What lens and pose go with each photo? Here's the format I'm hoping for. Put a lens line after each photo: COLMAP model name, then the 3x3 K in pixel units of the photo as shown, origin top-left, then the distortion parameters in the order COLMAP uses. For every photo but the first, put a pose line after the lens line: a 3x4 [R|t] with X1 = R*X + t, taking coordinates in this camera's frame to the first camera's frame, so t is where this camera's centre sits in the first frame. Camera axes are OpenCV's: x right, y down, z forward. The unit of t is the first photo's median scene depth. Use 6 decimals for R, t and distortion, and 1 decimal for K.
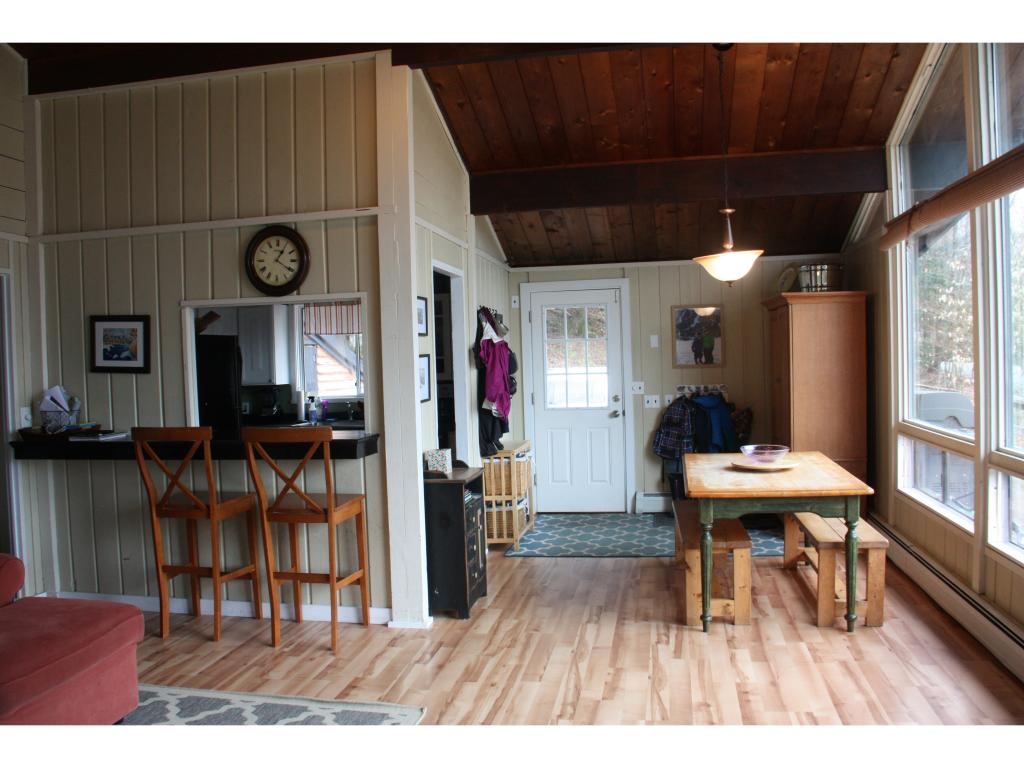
lens RADIAL K [[837.7, 0, 517.0], [0, 837.7, 395.3], [0, 0, 1]] dist [-0.185669, 0.135189]
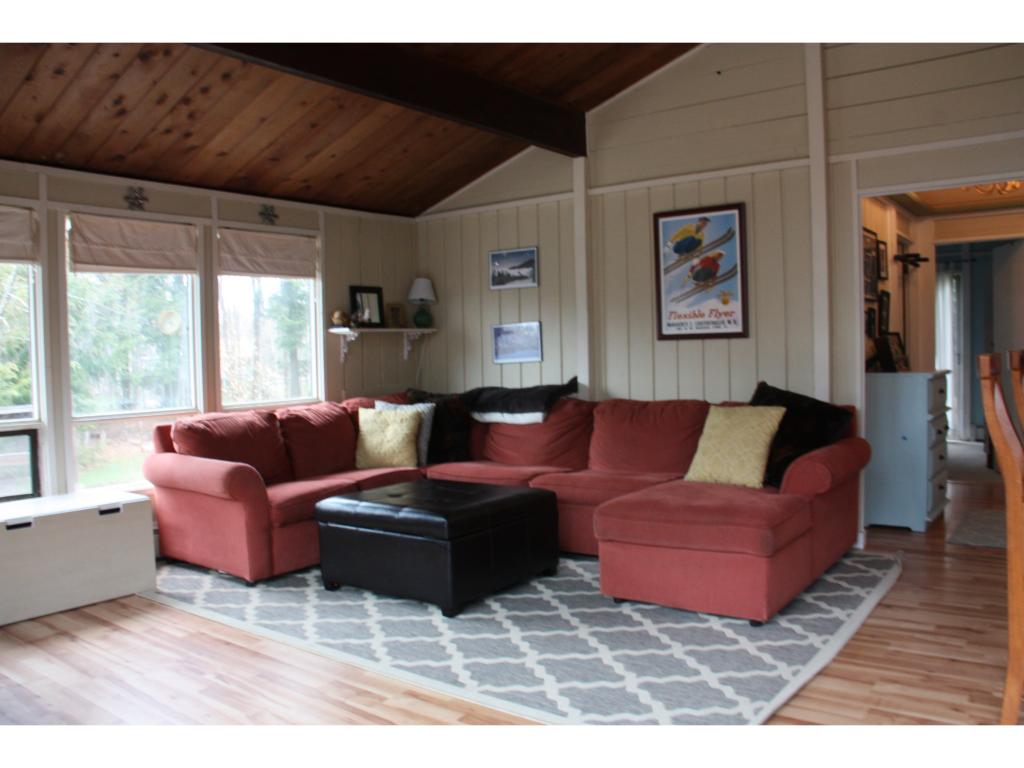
lens RADIAL K [[832.1, 0, 519.3], [0, 832.1, 391.0], [0, 0, 1]] dist [-0.188925, 0.132264]
pose [[-0.441475, 0.078404, -0.893841, 0.391461], [0.006423, 0.996426, 0.084229, 0.011912], [0.897250, 0.031444, -0.440401, 0.837401]]
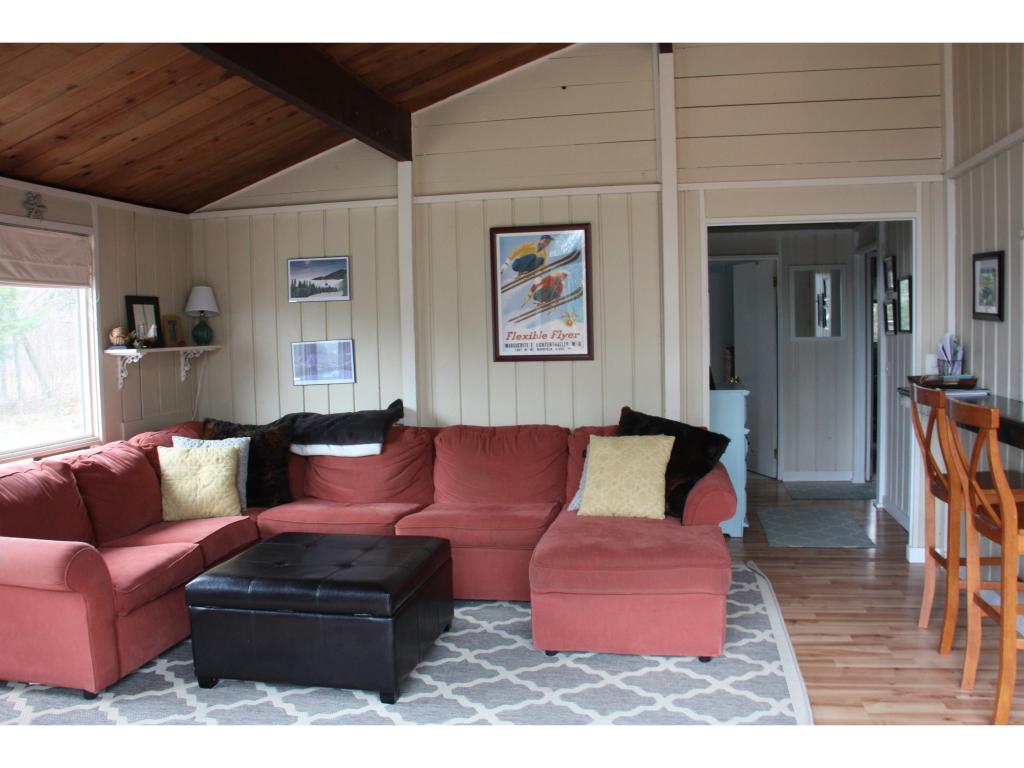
lens RADIAL K [[837.8, 0, 517.4], [0, 837.8, 387.1], [0, 0, 1]] dist [-0.187450, 0.136185]
pose [[-0.014804, 0.093847, -0.995477, 0.380080], [-0.010537, 0.995516, 0.094007, -0.032034], [0.999835, 0.011881, -0.013749, 0.542536]]
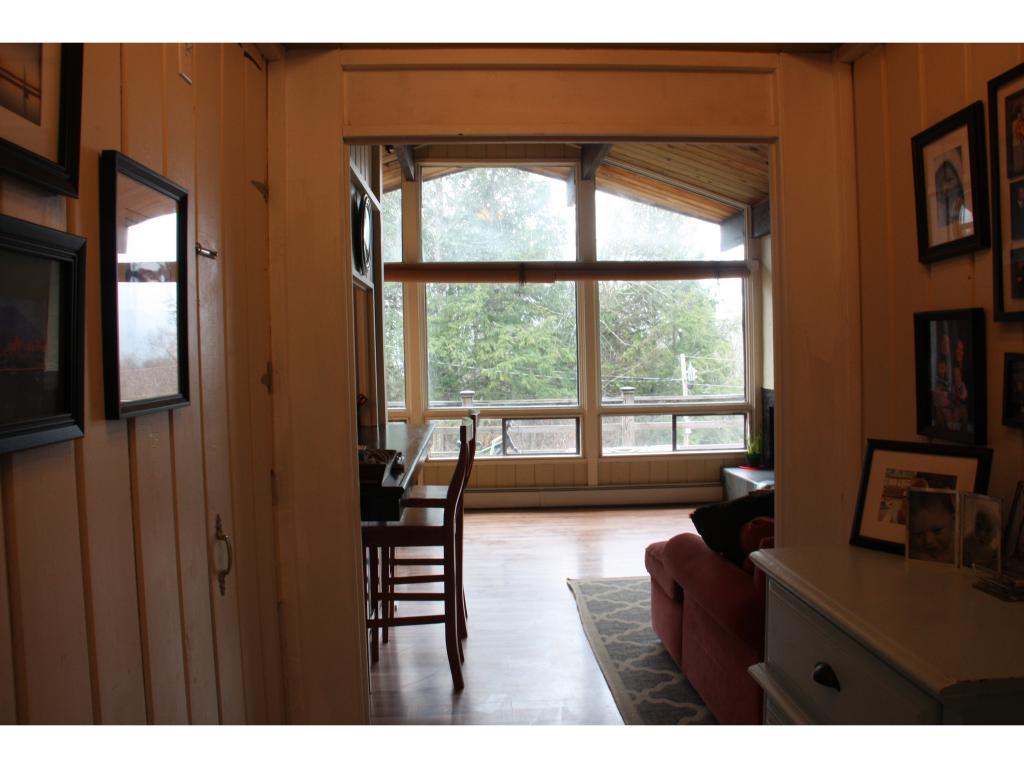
lens RADIAL K [[837.8, 0, 517.4], [0, 837.8, 387.1], [0, 0, 1]] dist [-0.187450, 0.136185]
pose [[-0.233690, -0.010454, 0.972255, -1.178541], [0.061149, 0.997805, 0.025426, -0.011682], [-0.970386, 0.065395, -0.232537, 1.057236]]
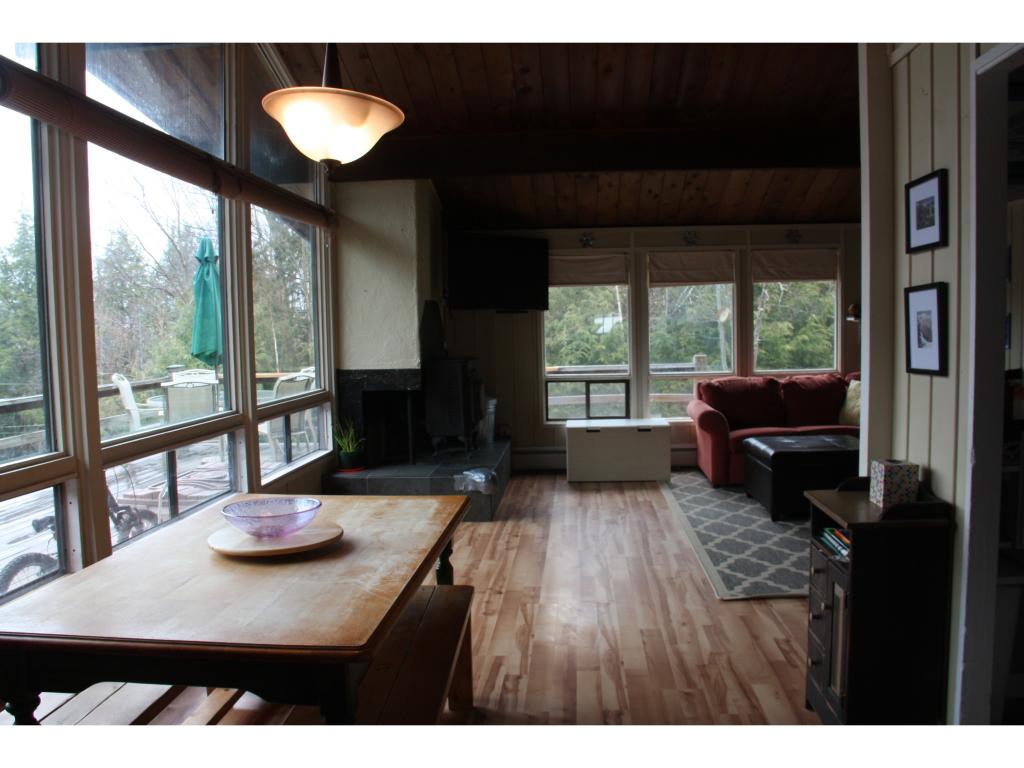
lens RADIAL K [[831.8, 0, 523.0], [0, 831.8, 385.8], [0, 0, 1]] dist [-0.191602, 0.133768]
pose [[-0.992548, 0.060106, -0.105999, 0.211176], [0.048139, 0.992535, 0.112056, -0.056409], [0.111943, 0.106118, -0.988032, 1.574111]]
